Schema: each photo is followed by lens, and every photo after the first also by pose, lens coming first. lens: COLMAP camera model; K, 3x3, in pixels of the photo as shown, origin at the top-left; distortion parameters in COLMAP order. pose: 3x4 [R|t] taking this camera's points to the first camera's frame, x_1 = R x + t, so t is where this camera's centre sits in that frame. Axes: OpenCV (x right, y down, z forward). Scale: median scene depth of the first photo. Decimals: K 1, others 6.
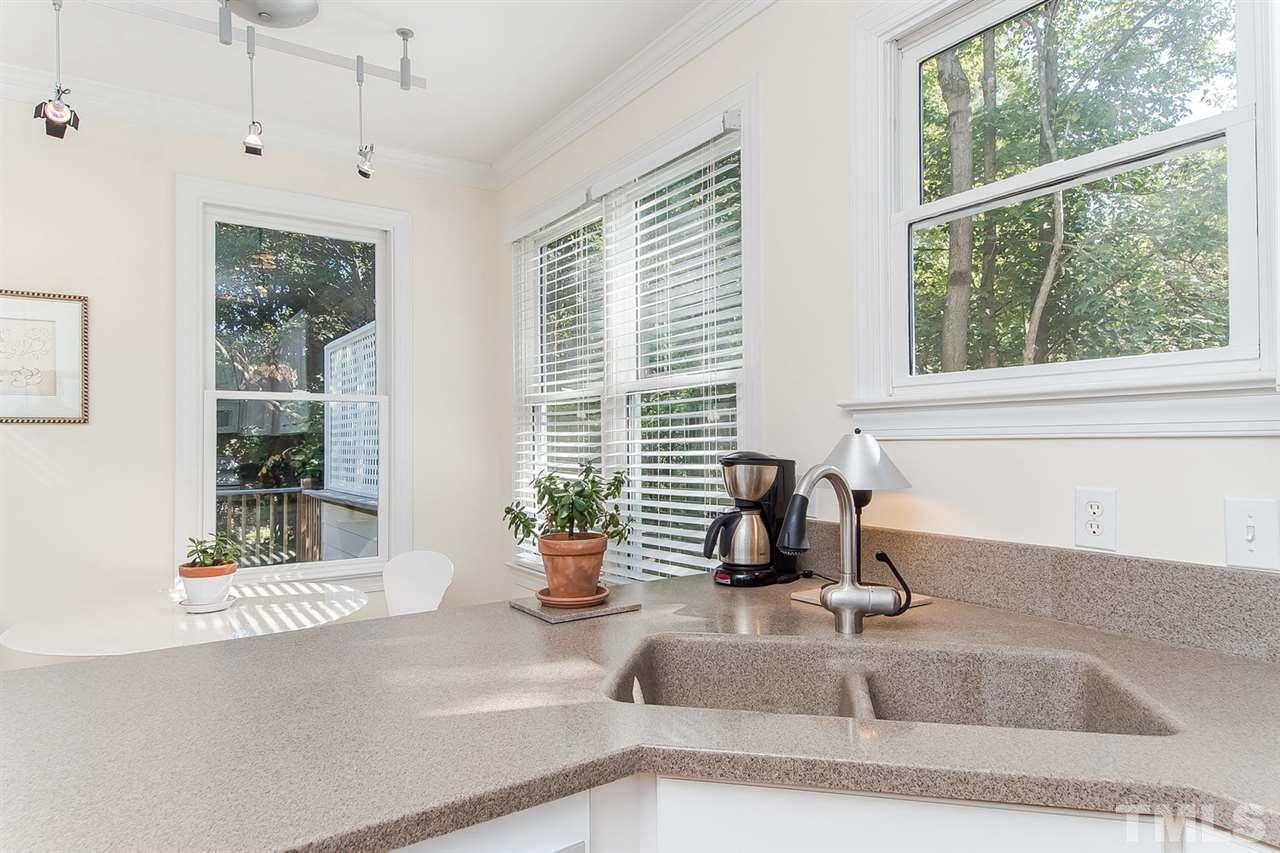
lens RADIAL K [[765.4, 0, 642.9], [0, 765.4, 428.0], [0, 0, 1]] dist [0.031803, -0.002314]
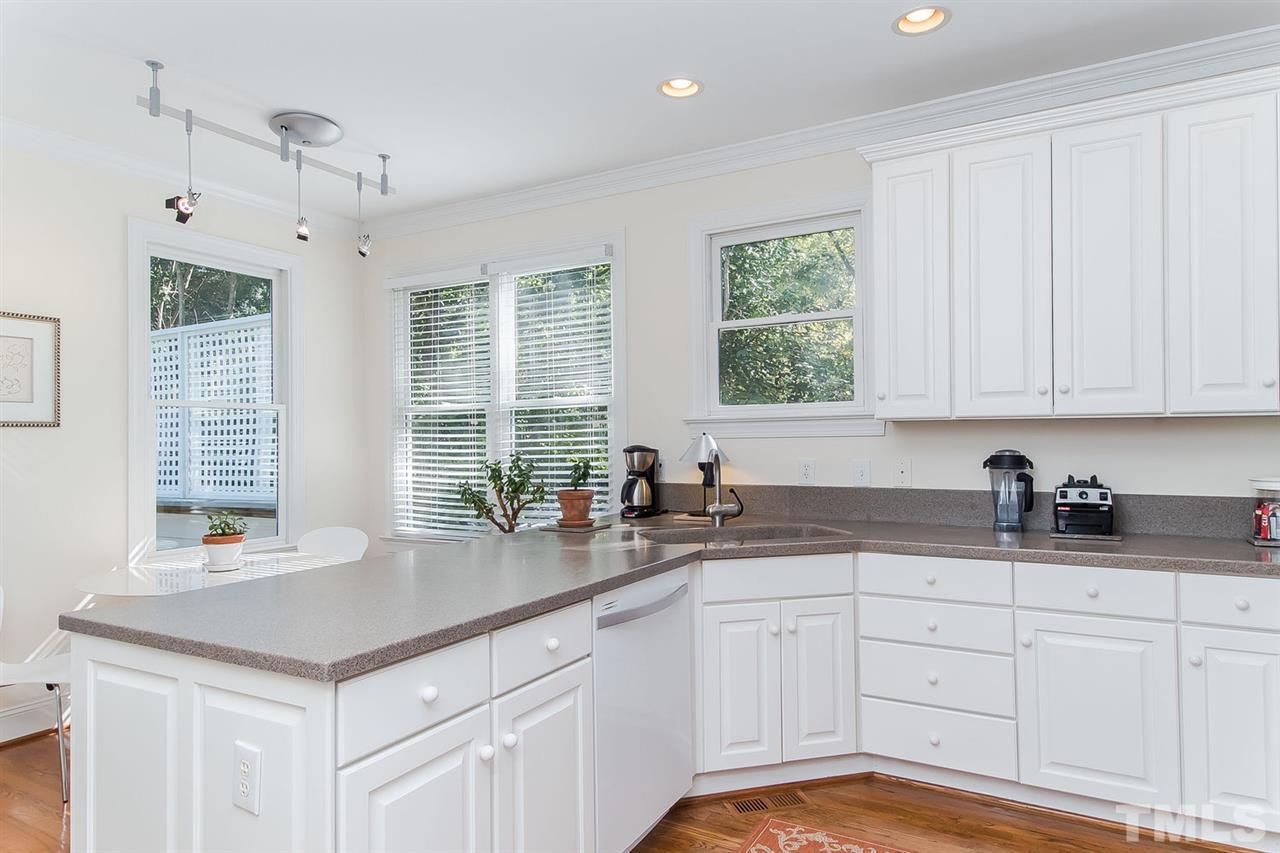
lens RADIAL K [[765.4, 0, 643.3], [0, 765.4, 429.0], [0, 0, 1]] dist [0.031803, -0.002314]
pose [[0.895666, 0.003124, 0.444716, -0.560272], [-0.002467, 0.999995, -0.002058, -0.003311], [-0.444720, 0.000746, 0.895669, -0.541024]]
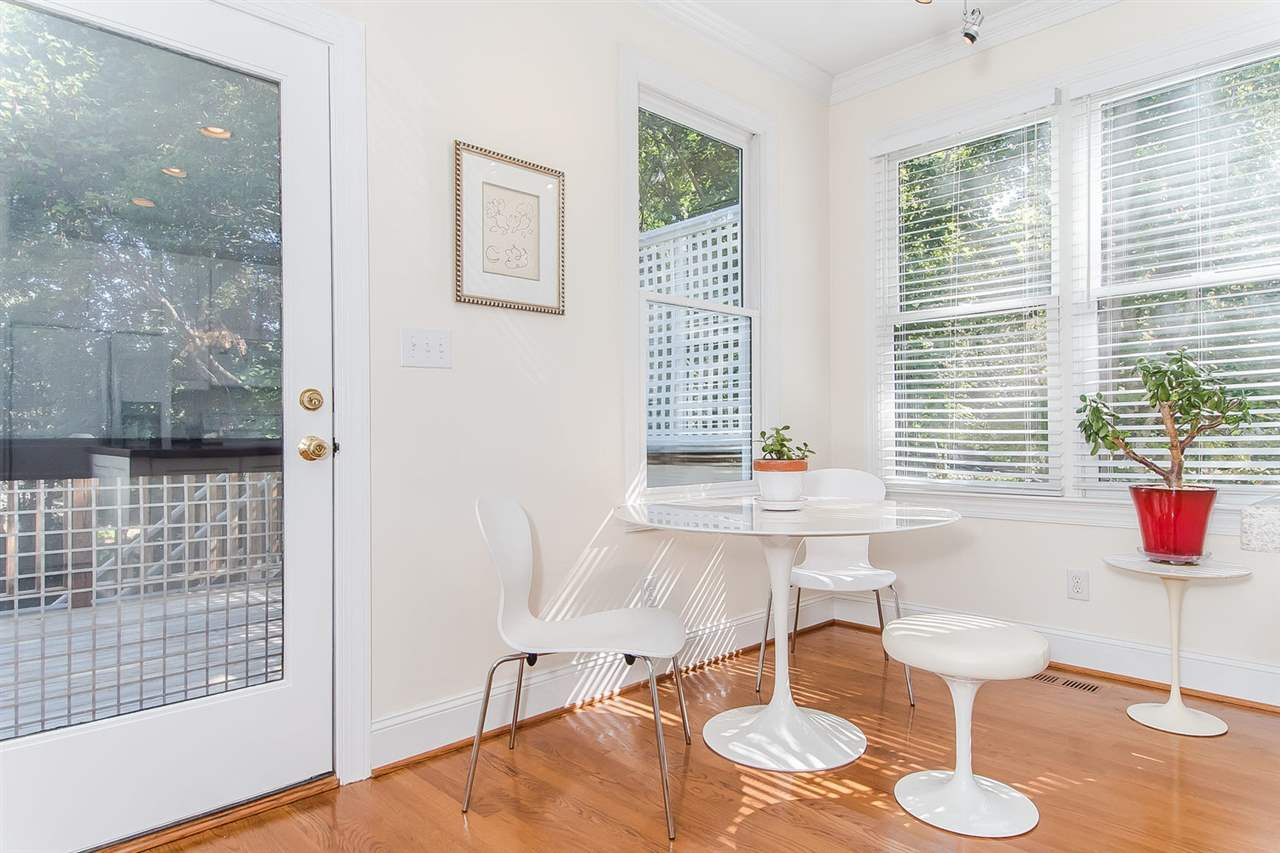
lens RADIAL K [[765.4, 0, 636.7], [0, 765.4, 428.8], [0, 0, 1]] dist [0.031803, -0.002314]
pose [[0.985752, 0.002439, 0.168185, -0.970964], [-0.004010, 0.999951, 0.009003, 0.144751], [-0.168155, -0.009549, 0.985714, 0.148871]]
